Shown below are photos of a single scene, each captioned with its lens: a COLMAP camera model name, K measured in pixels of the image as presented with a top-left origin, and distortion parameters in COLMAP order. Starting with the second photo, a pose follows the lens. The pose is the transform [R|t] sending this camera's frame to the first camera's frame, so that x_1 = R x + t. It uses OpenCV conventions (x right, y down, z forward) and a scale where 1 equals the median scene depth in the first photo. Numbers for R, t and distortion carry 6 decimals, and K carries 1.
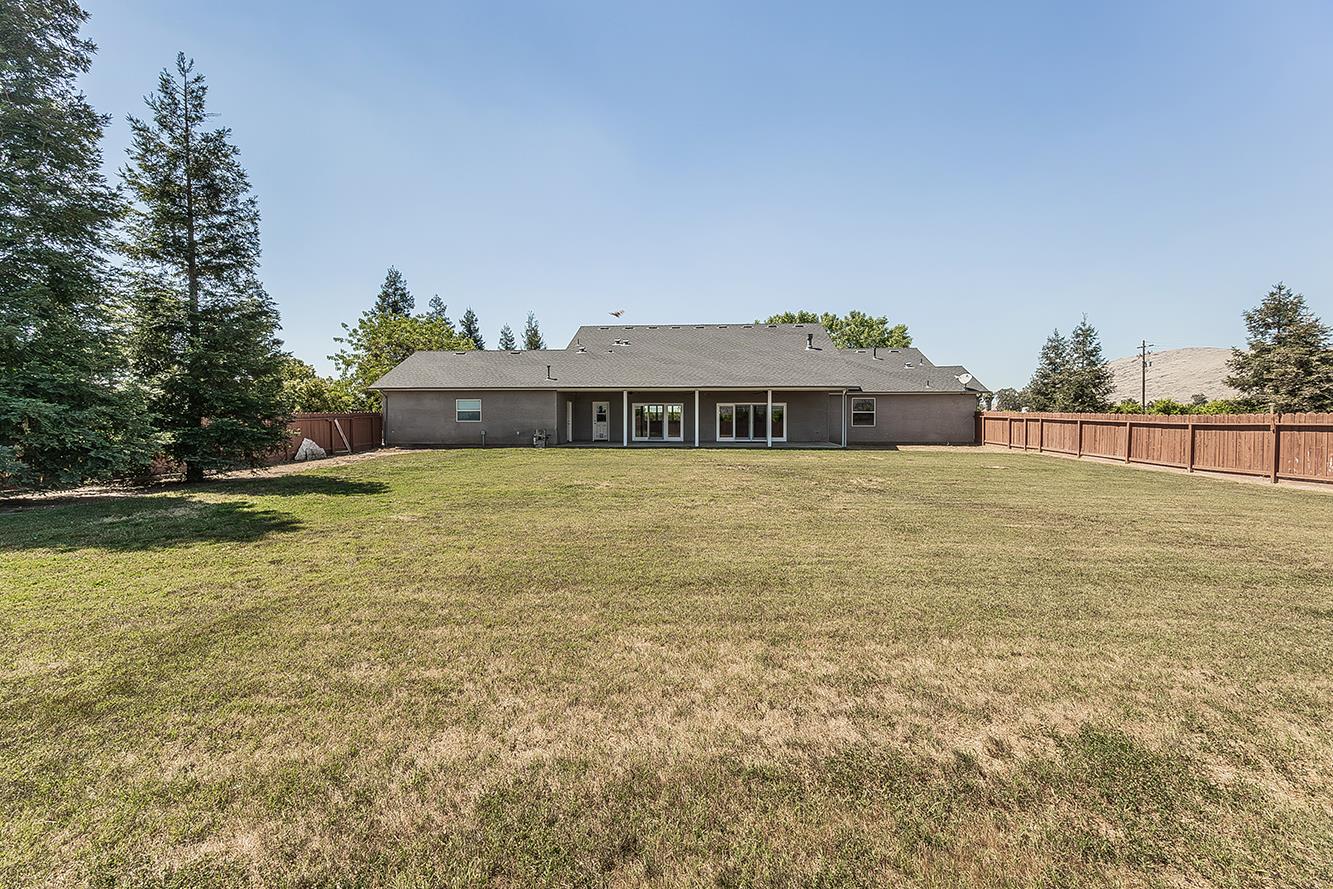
lens RADIAL K [[576.0, 0, 668.5], [0, 576.0, 427.0], [0, 0, 1]] dist [-0.001780, -0.001654]
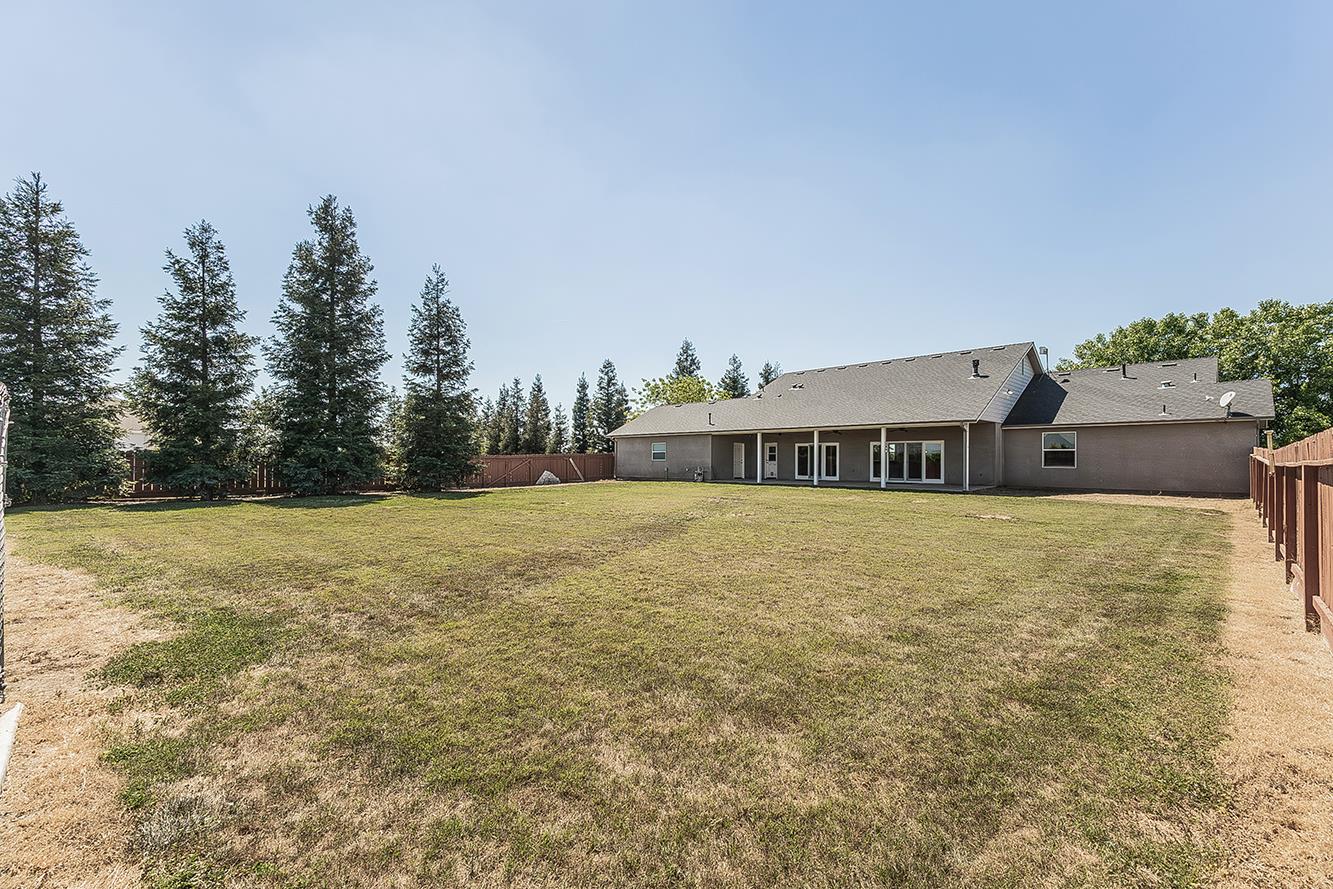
lens RADIAL K [[560.6, 0, 651.8], [0, 560.6, 443.4], [0, 0, 1]] dist [0.000267, -0.000209]
pose [[0.753489, -0.017200, -0.657235, 0.461688], [-0.011629, 0.999153, -0.039480, 0.002435], [0.657358, 0.037391, 0.752651, 0.053771]]
